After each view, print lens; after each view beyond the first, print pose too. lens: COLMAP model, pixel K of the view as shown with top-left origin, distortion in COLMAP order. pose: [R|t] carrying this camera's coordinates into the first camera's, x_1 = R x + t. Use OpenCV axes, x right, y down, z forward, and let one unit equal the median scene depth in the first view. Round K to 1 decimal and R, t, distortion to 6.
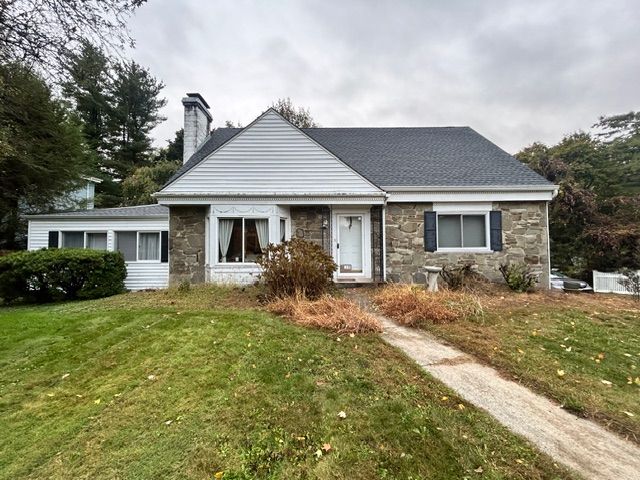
lens RADIAL K [[258.5, 0, 319.1], [0, 258.5, 242.8], [0, 0, 1]] dist [0.003450, -0.000005]
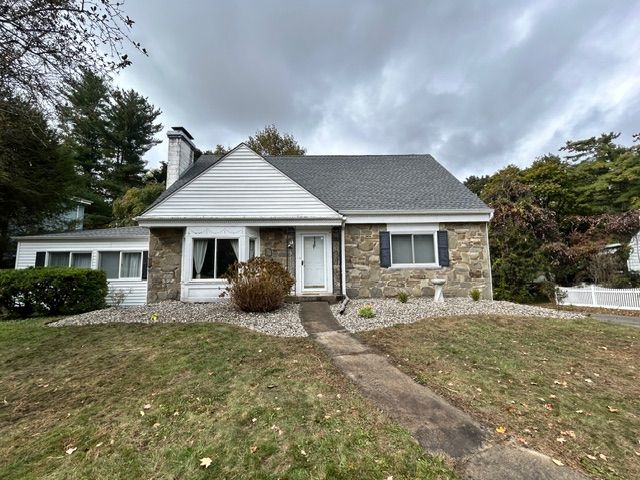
lens RADIAL K [[261.8, 0, 322.9], [0, 261.8, 239.5], [0, 0, 1]] dist [0.001783, 0.000368]
pose [[0.999703, -0.005941, 0.023645, 0.131812], [0.007780, 0.996888, -0.078449, 0.000168], [-0.023105, 0.078609, 0.996638, -0.128174]]
